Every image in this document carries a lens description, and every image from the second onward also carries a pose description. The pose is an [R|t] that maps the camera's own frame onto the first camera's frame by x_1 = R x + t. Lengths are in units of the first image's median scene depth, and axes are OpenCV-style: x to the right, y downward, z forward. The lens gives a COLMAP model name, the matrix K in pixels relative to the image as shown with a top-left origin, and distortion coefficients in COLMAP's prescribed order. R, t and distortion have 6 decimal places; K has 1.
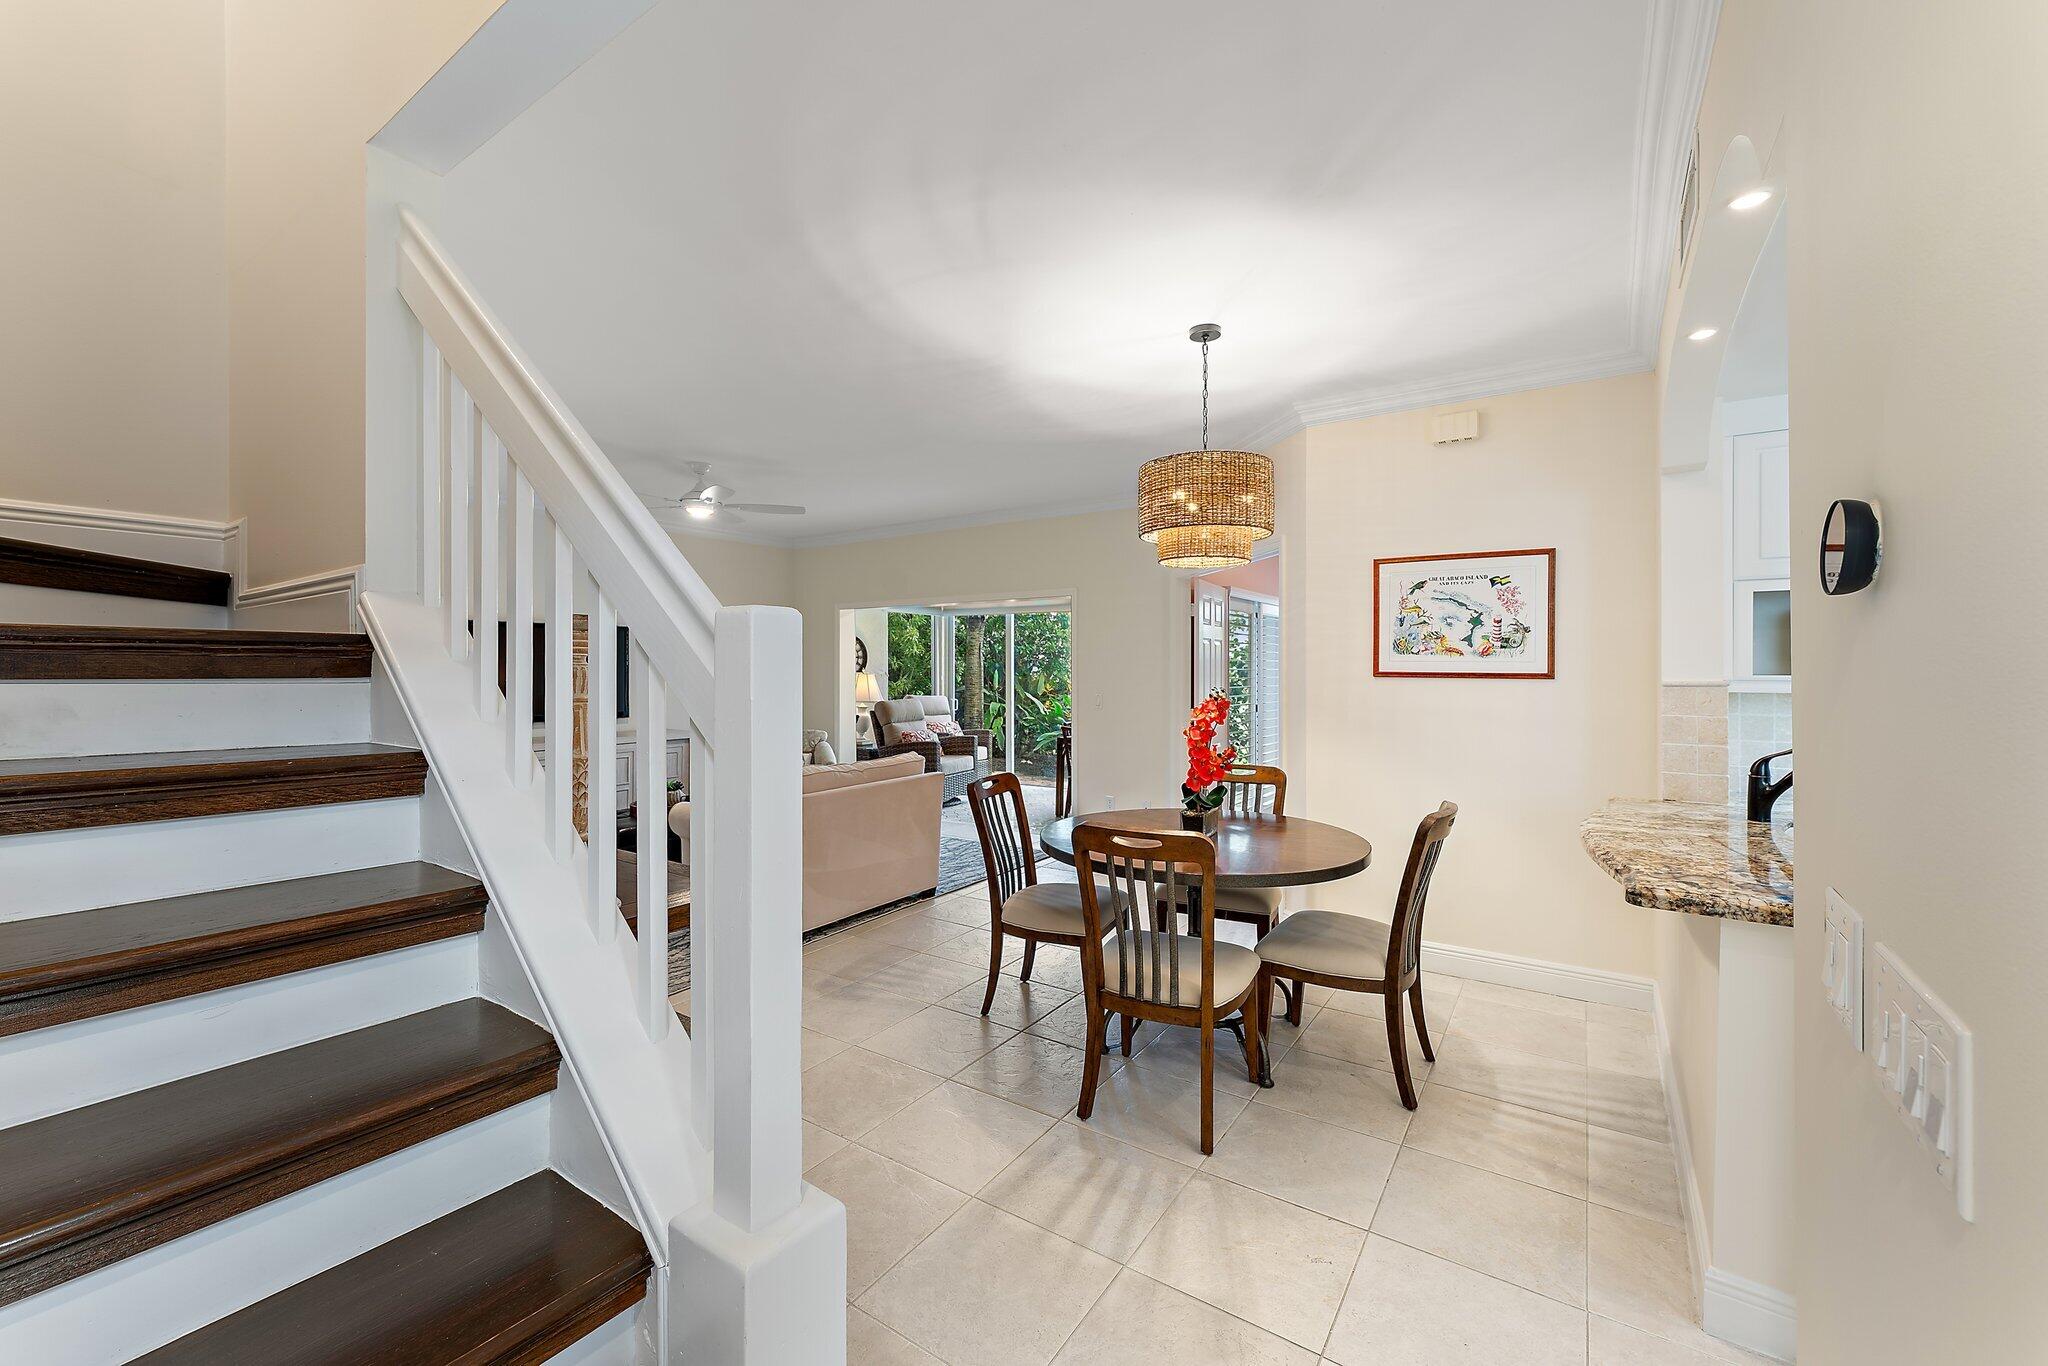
lens RADIAL K [[829.7, 0, 1025.6], [0, 829.7, 668.6], [0, 0, 1]] dist [-0.012540, 0.001045]
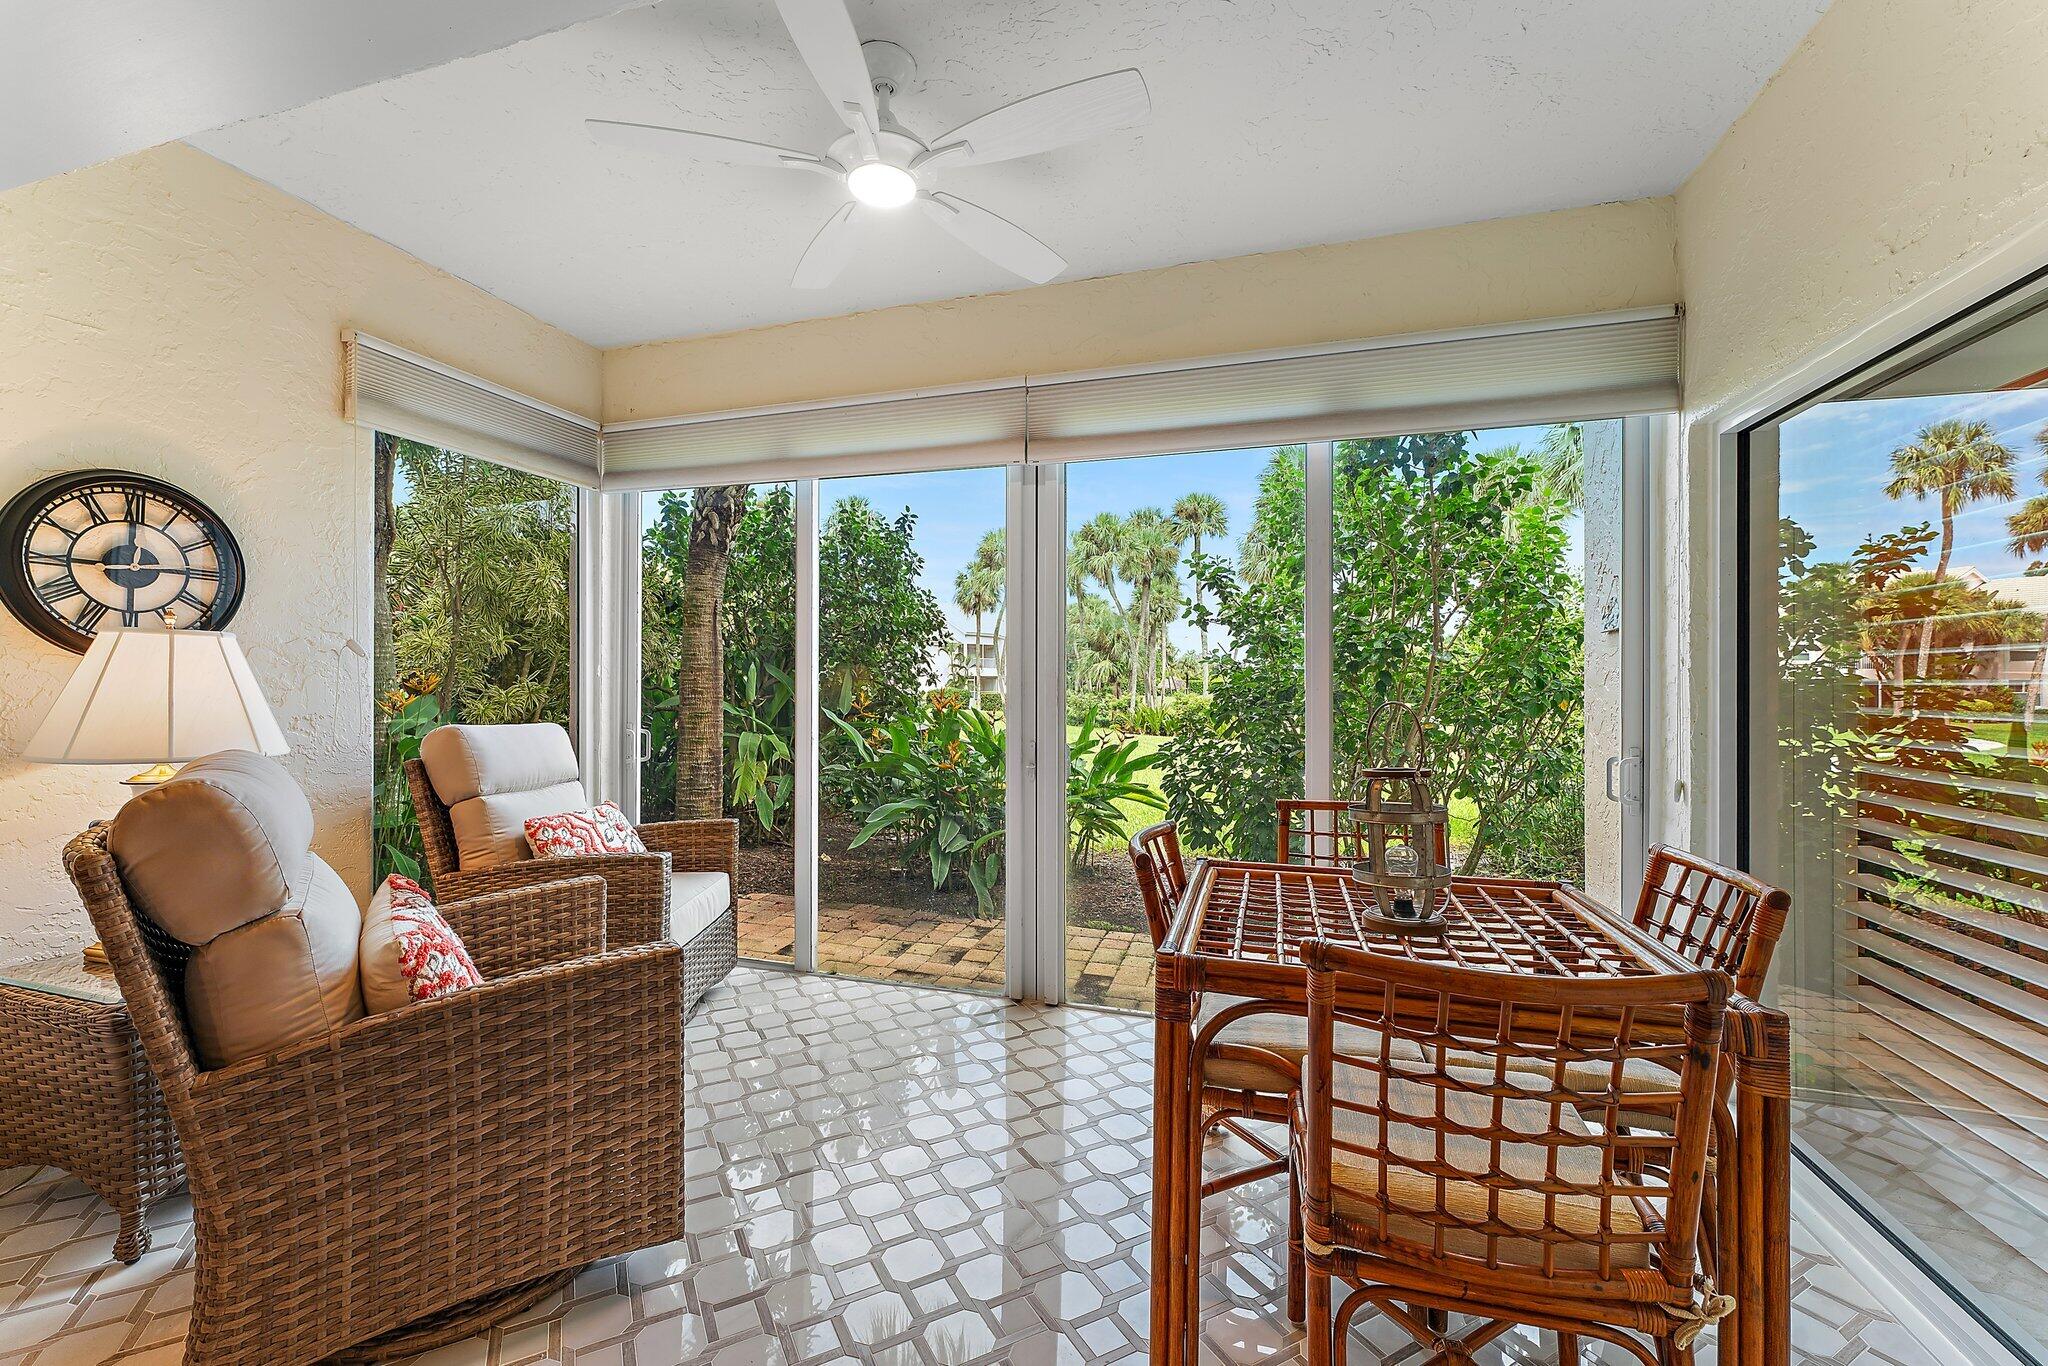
lens RADIAL K [[829.7, 0, 1011.3], [0, 829.7, 684.8], [0, 0, 1]] dist [-0.012540, 0.001045]
pose [[0.959245, 0.003264, 0.282558, -0.092572], [-0.003346, 0.999994, -0.000193, 0.045813], [-0.282557, -0.000761, 0.959250, 1.729420]]
